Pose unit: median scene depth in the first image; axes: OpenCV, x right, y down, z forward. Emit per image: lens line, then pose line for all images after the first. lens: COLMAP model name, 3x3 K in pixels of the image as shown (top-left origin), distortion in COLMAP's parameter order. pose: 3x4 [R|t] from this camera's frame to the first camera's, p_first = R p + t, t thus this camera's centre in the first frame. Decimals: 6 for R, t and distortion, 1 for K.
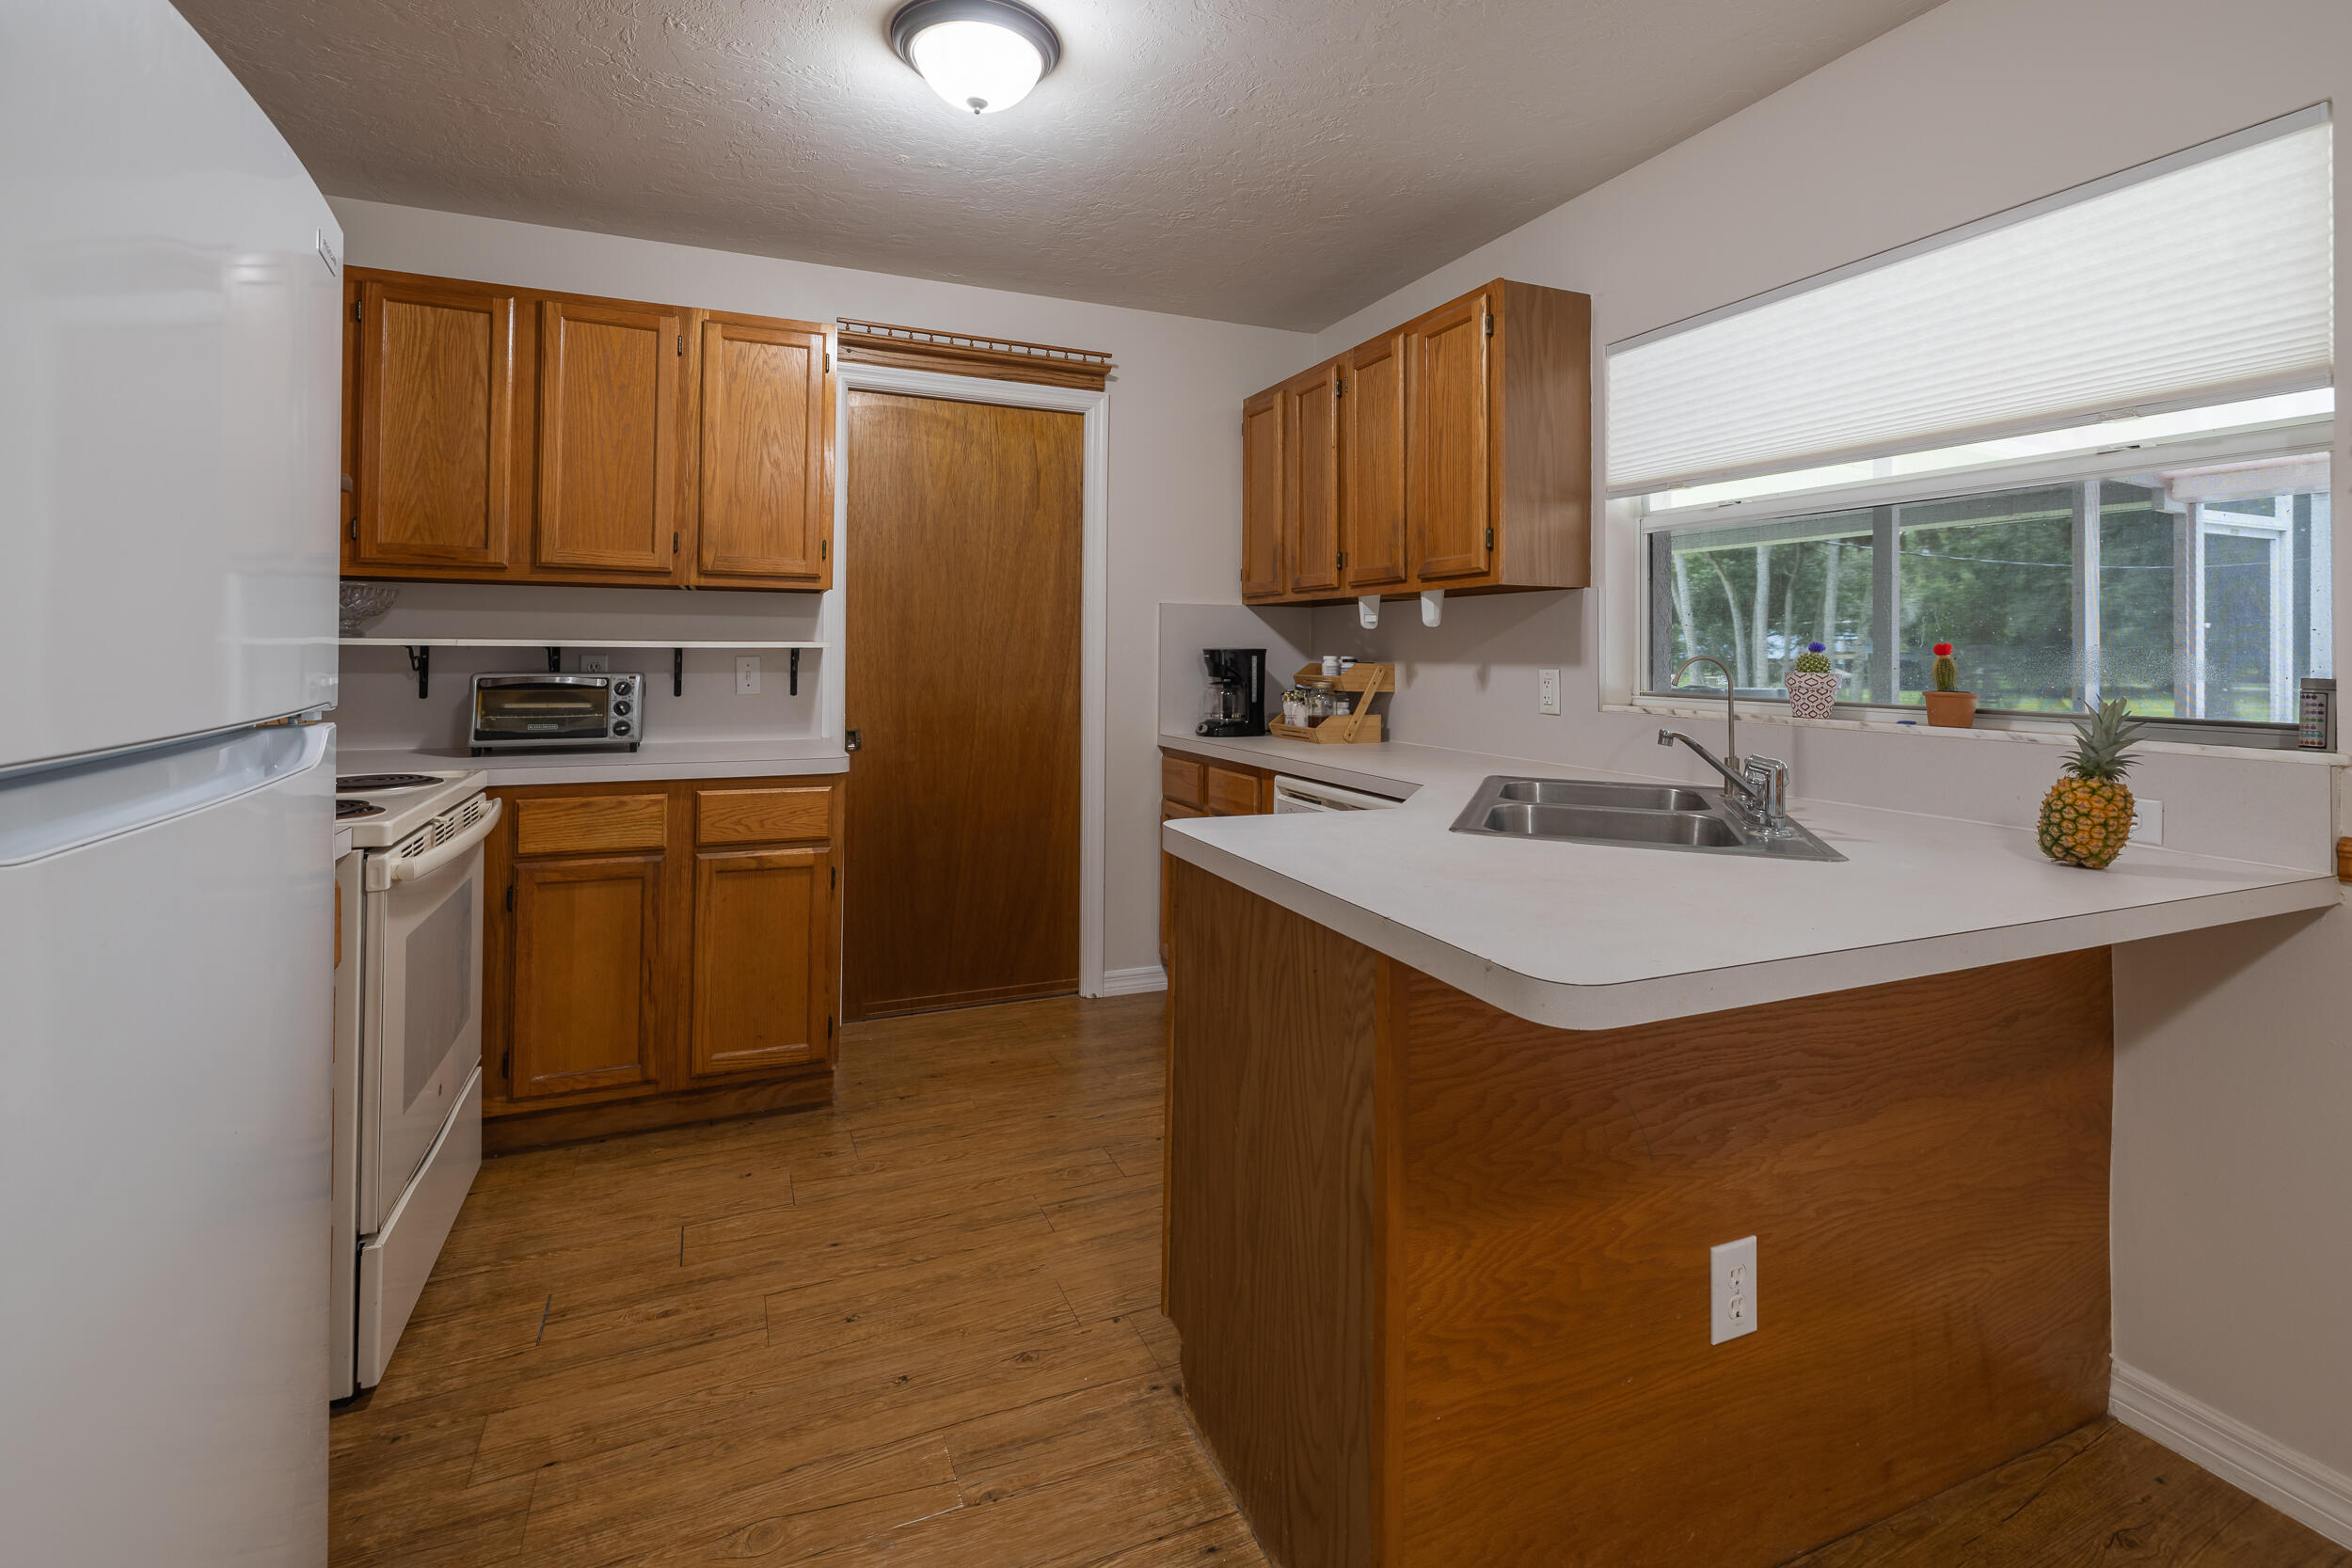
lens RADIAL K [[1054.9, 0, 1164.0], [0, 1054.9, 633.3], [0, 0, 1]] dist [-0.001945, -0.000282]
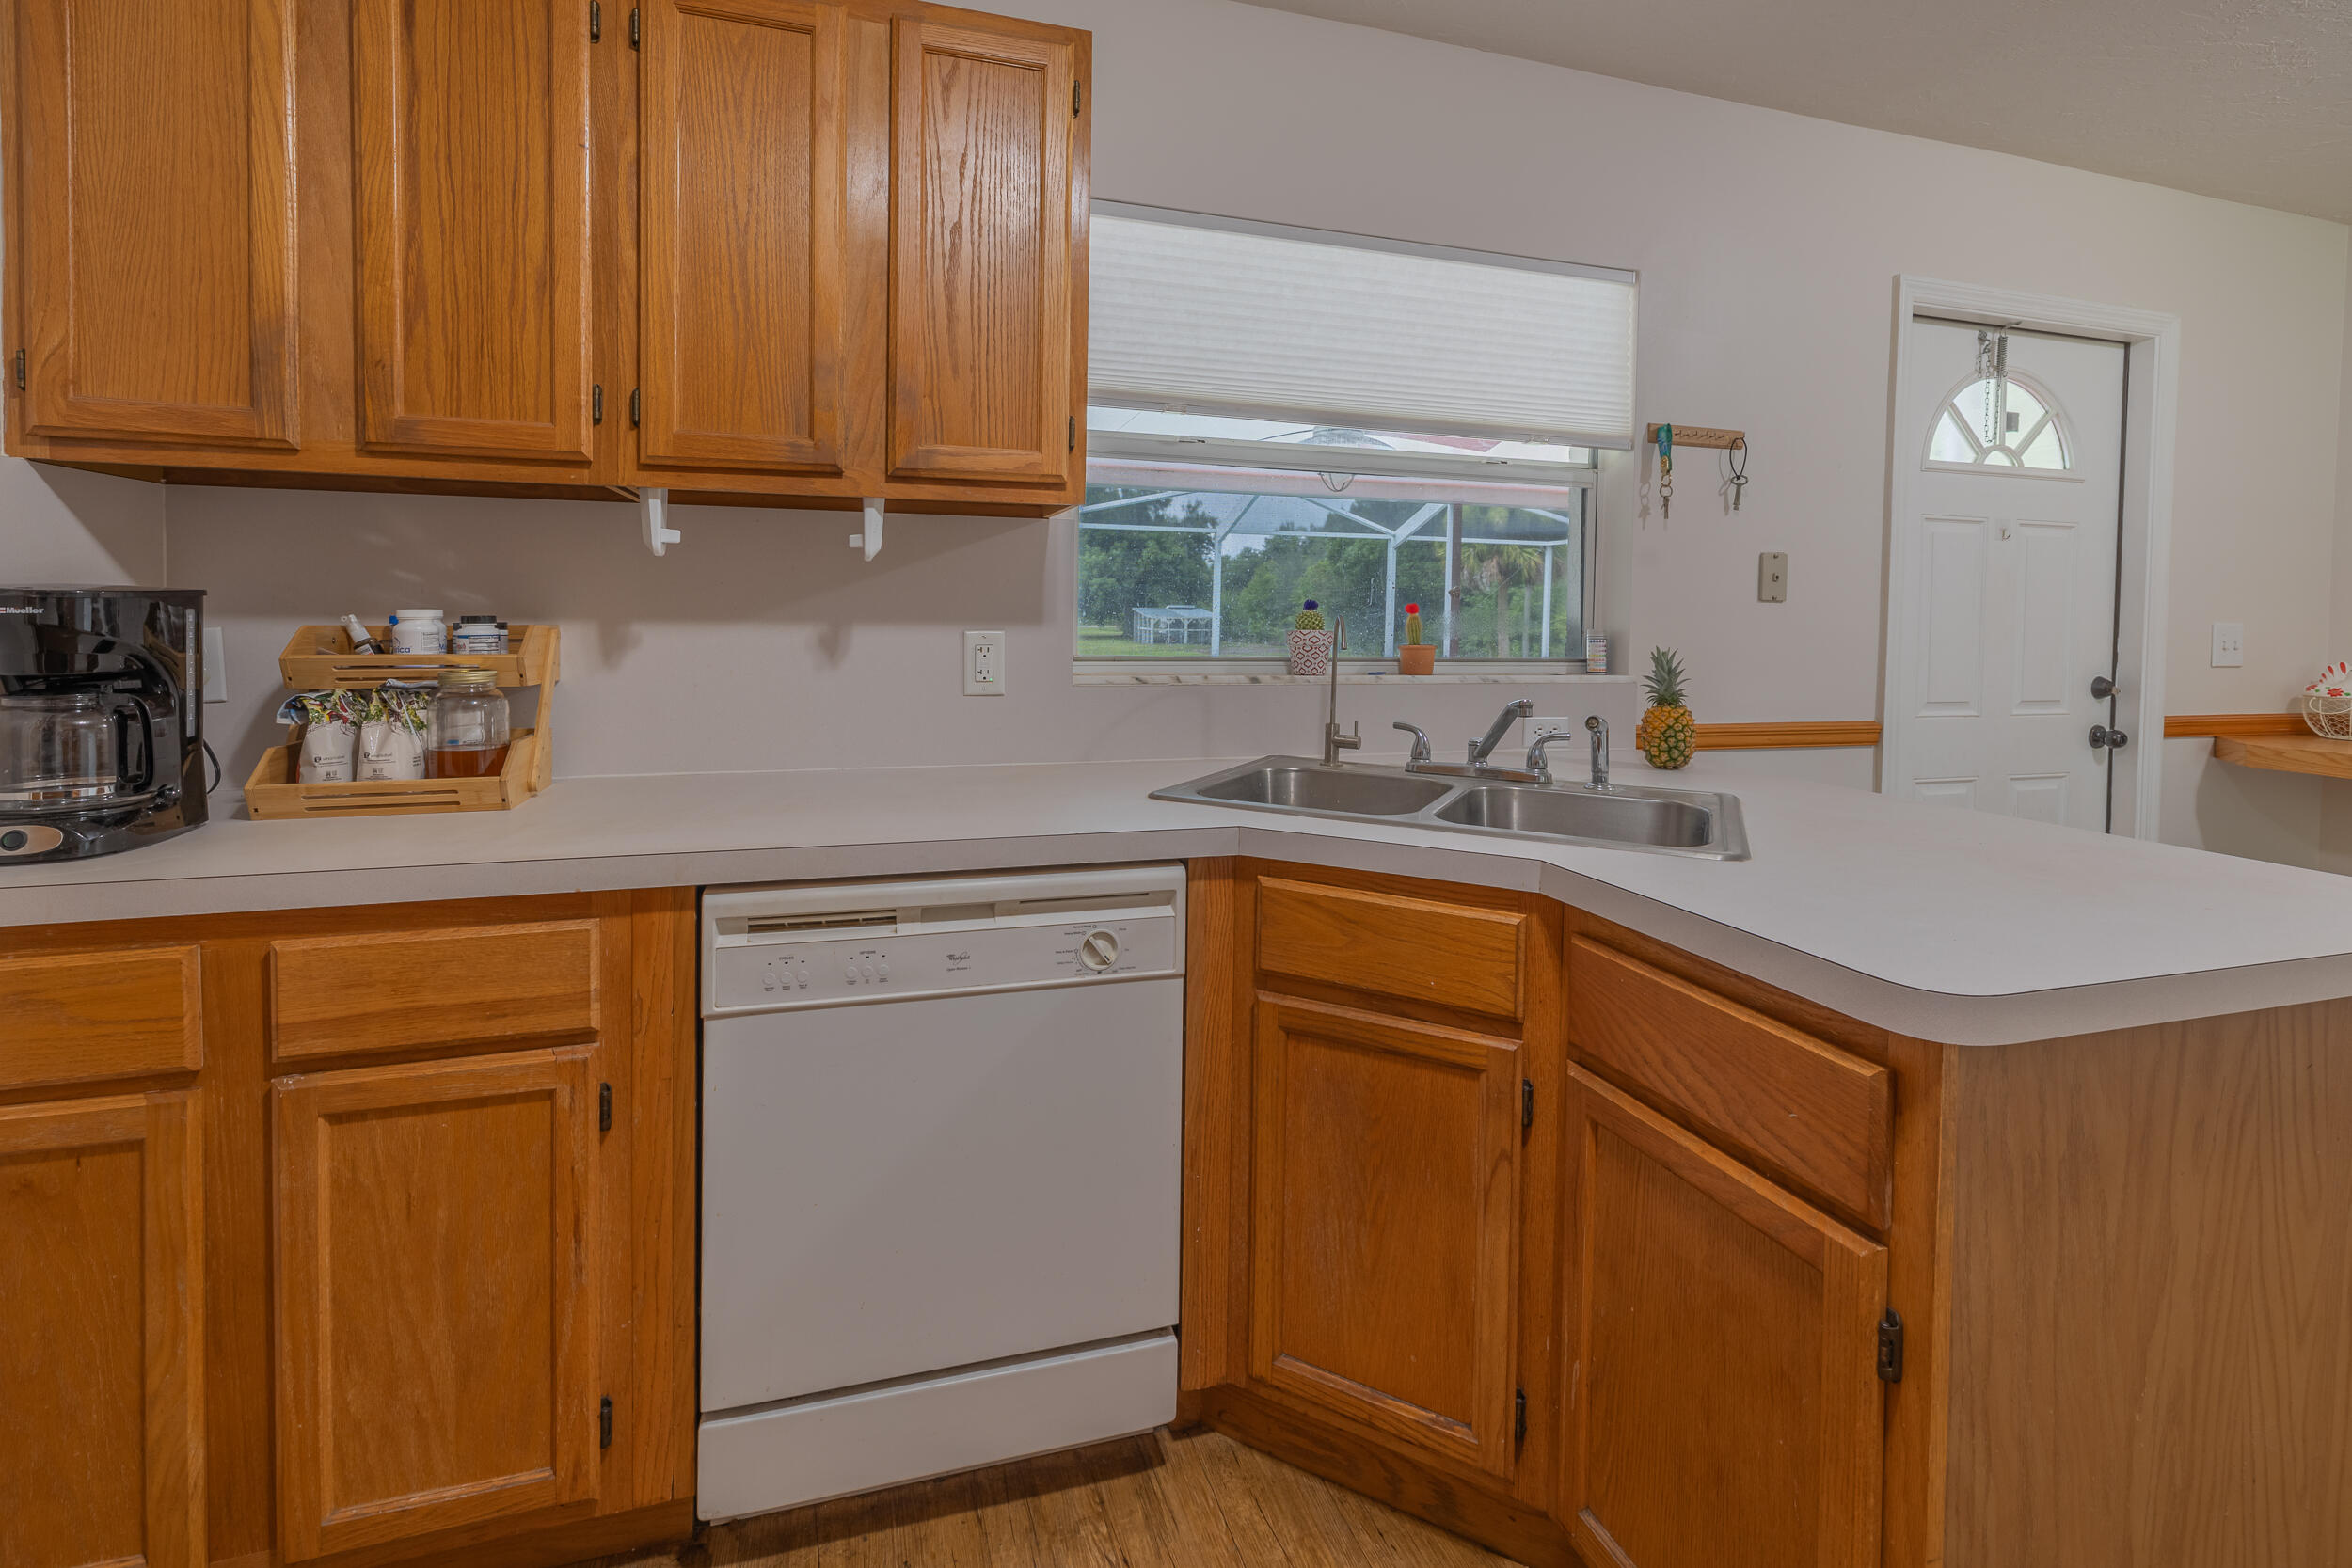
lens RADIAL K [[1054.9, 0, 1164.0], [0, 1054.9, 633.3], [0, 0, 1]] dist [-0.001945, -0.000282]
pose [[0.098077, -0.033503, 0.994615, -0.515755], [-0.033811, 0.998744, 0.036977, 0.010459], [-0.994604, -0.037256, 0.096821, 1.348647]]
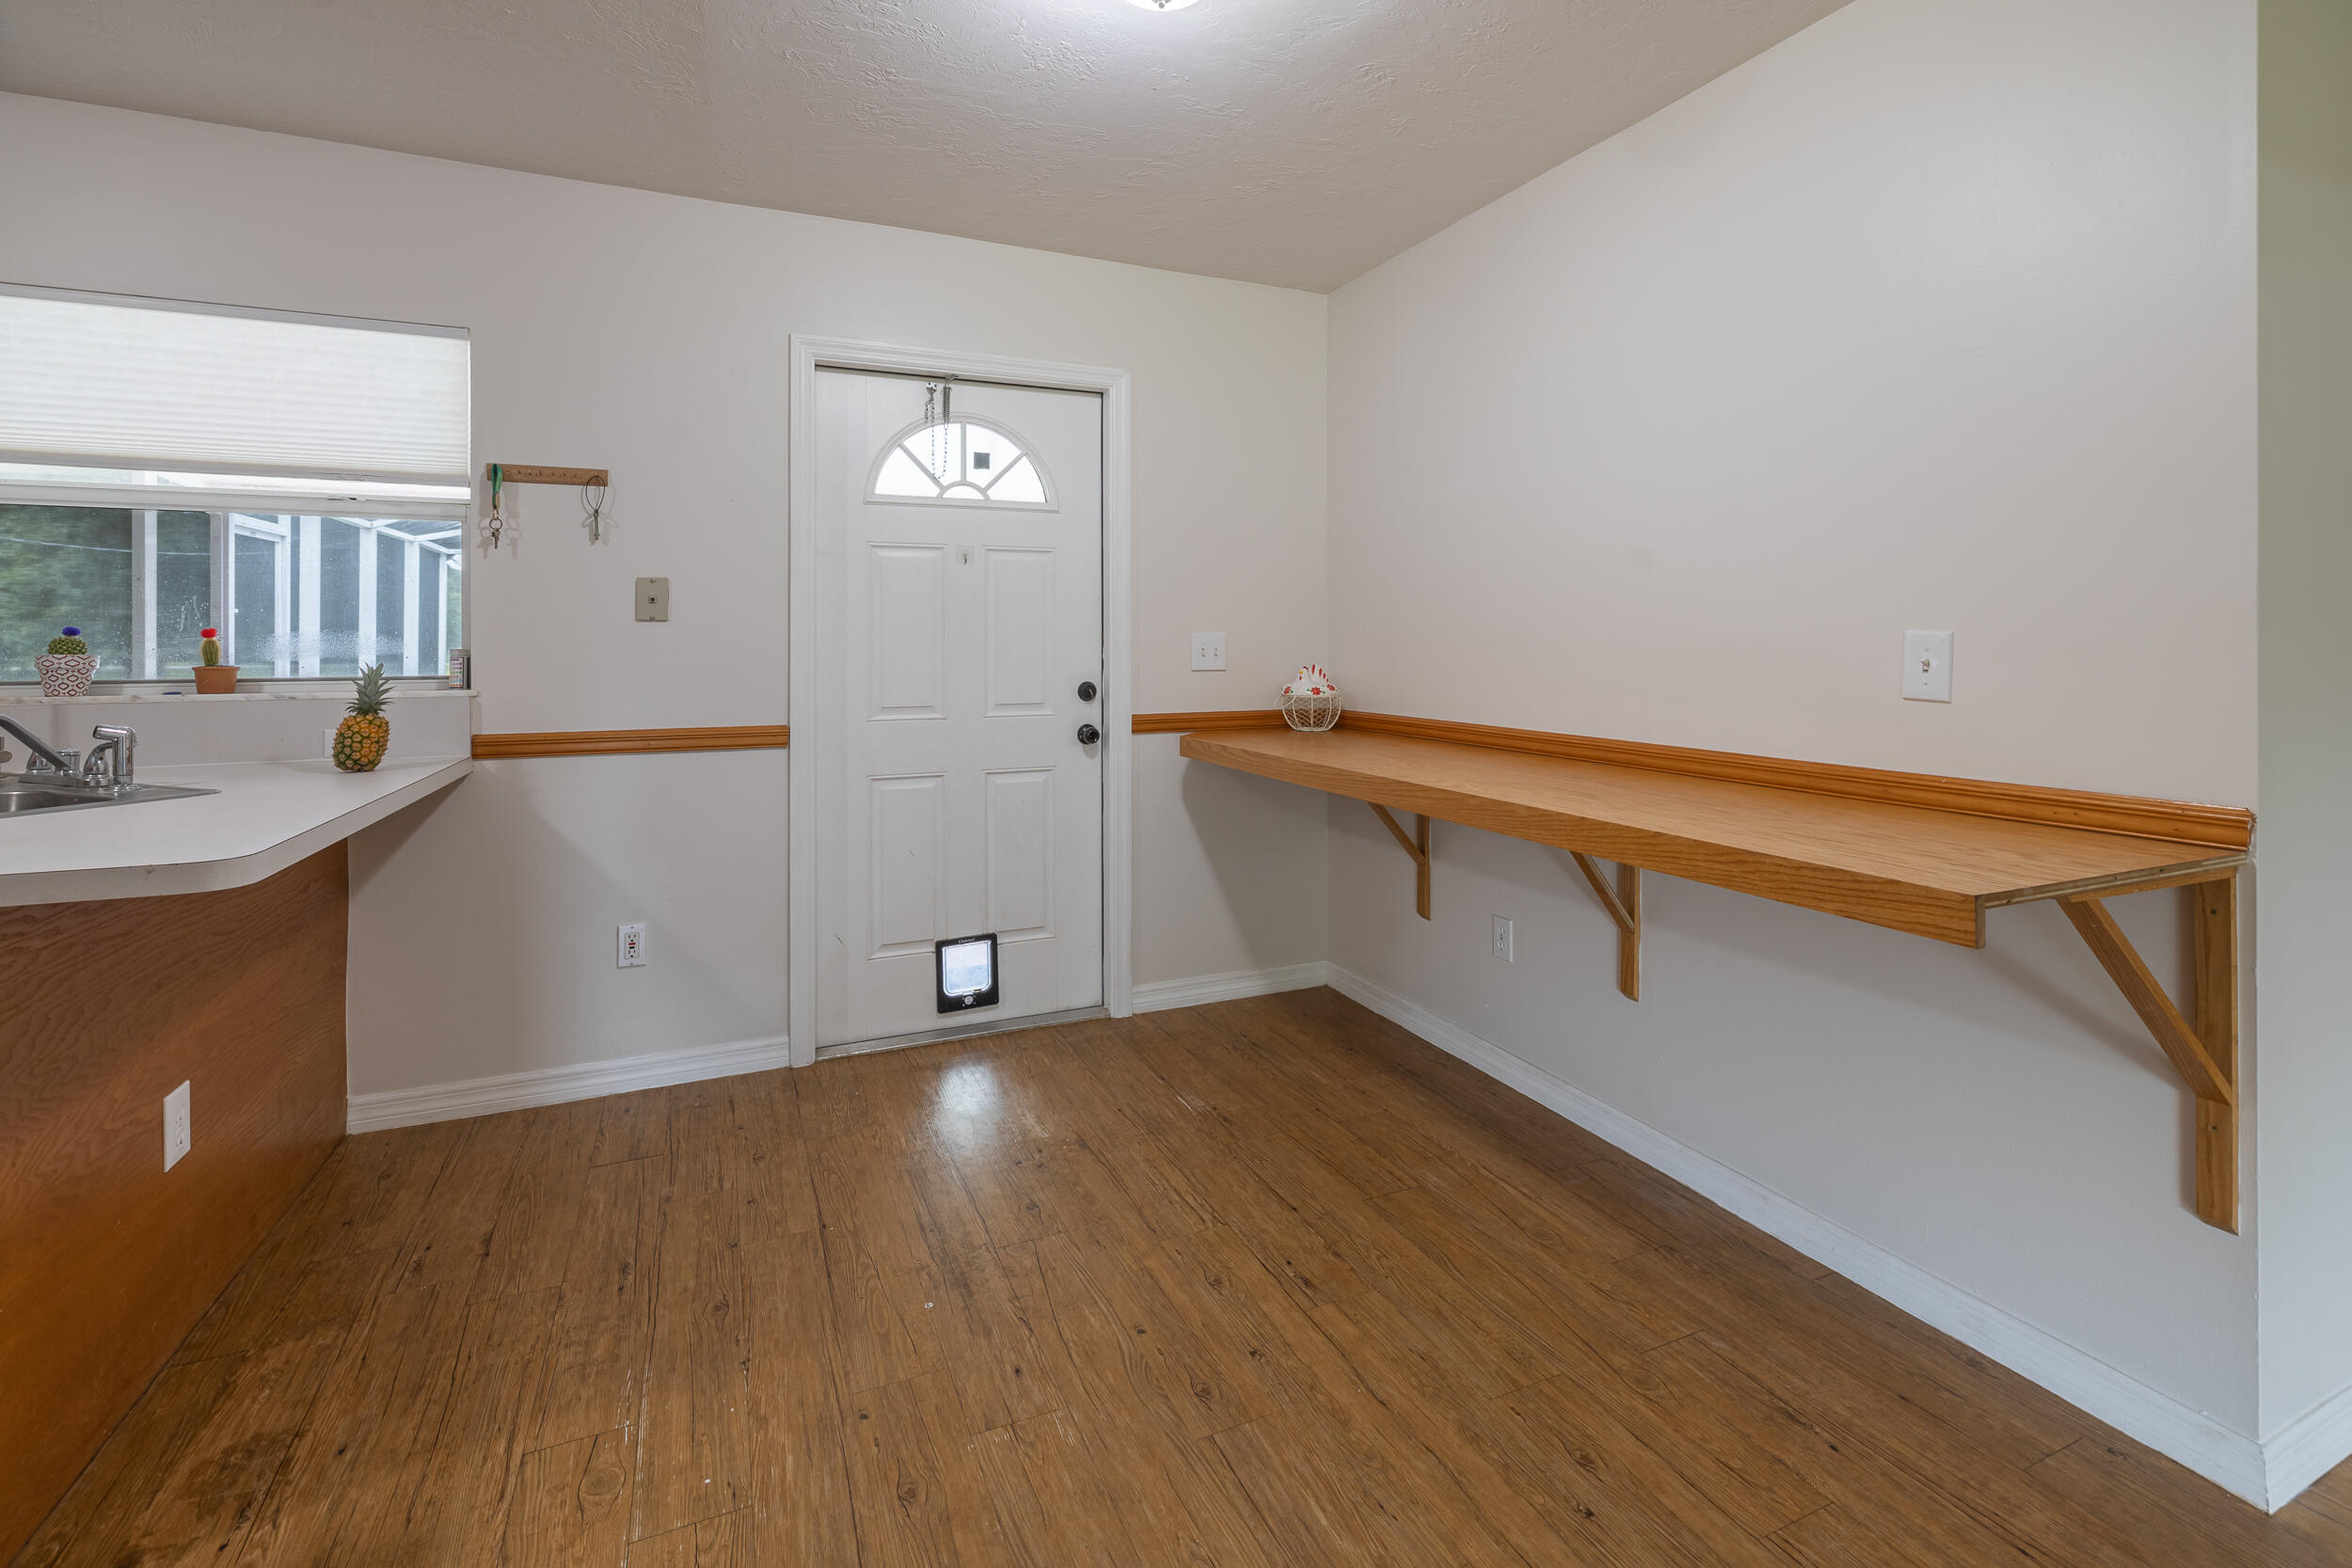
lens RADIAL K [[1023.2, 0, 1172.5], [0, 1023.2, 642.2], [0, 0, 1]] dist [-0.003070, -0.000164]
pose [[-0.010445, -0.013159, 0.999859, -0.578887], [-0.015275, 0.999799, 0.012998, -0.008515], [-0.999829, -0.015137, -0.010644, -0.168463]]
